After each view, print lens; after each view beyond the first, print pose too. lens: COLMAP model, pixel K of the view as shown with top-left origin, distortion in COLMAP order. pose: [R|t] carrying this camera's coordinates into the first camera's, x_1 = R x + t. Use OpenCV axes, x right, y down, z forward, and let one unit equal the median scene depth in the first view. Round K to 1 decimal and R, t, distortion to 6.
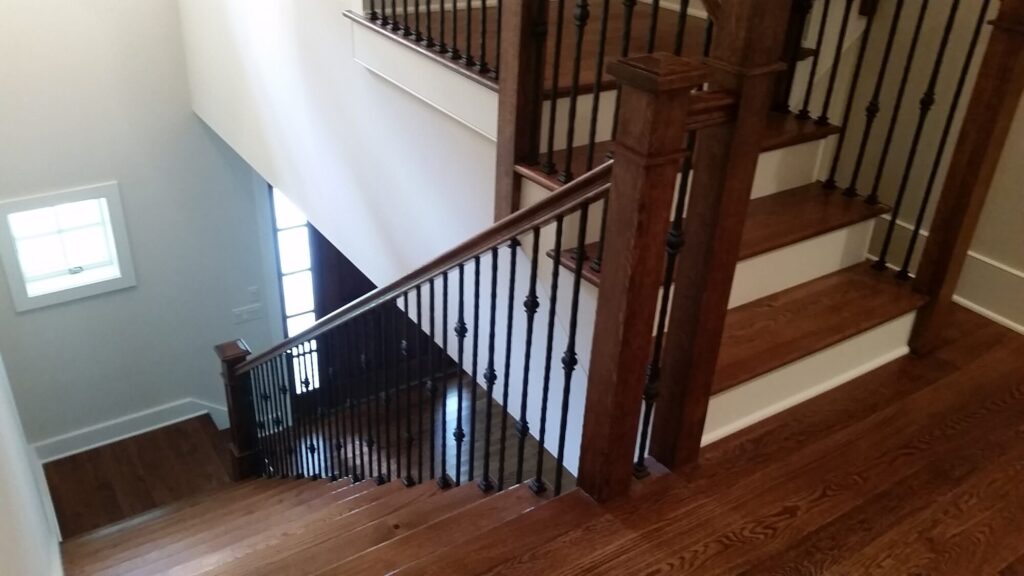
lens RADIAL K [[847.2, 0, 504.3], [0, 847.2, 292.6], [0, 0, 1]] dist [0.068874, -0.175788]
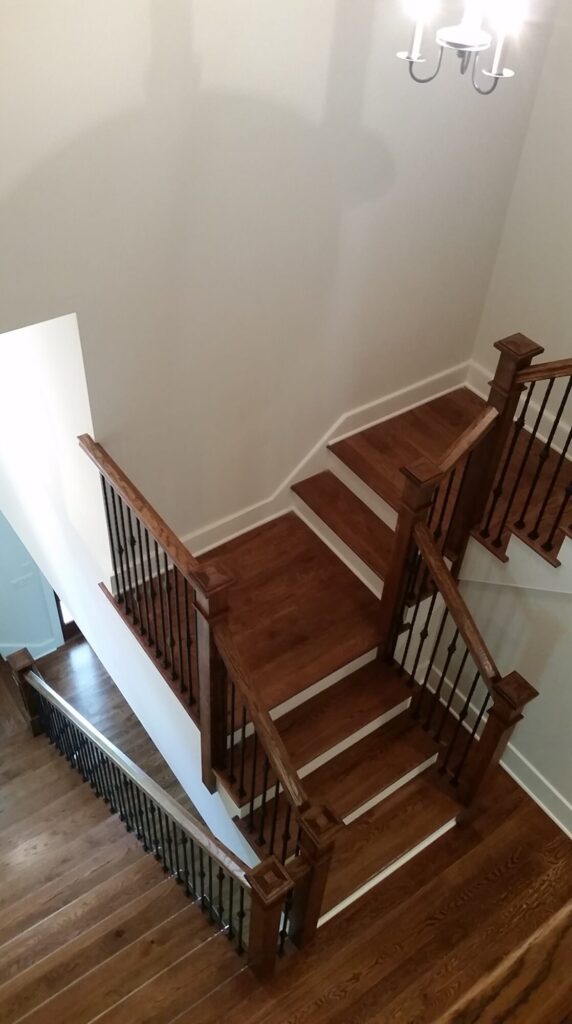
lens RADIAL K [[848.9, 0, 260.4], [0, 848.9, 494.6], [0, 0, 1]] dist [0.040164, -0.117313]
pose [[0.999673, -0.024394, 0.007675, 0.116969], [0.021460, 0.963452, 0.267019, -1.171417], [-0.013908, -0.266767, 0.963661, -0.493489]]
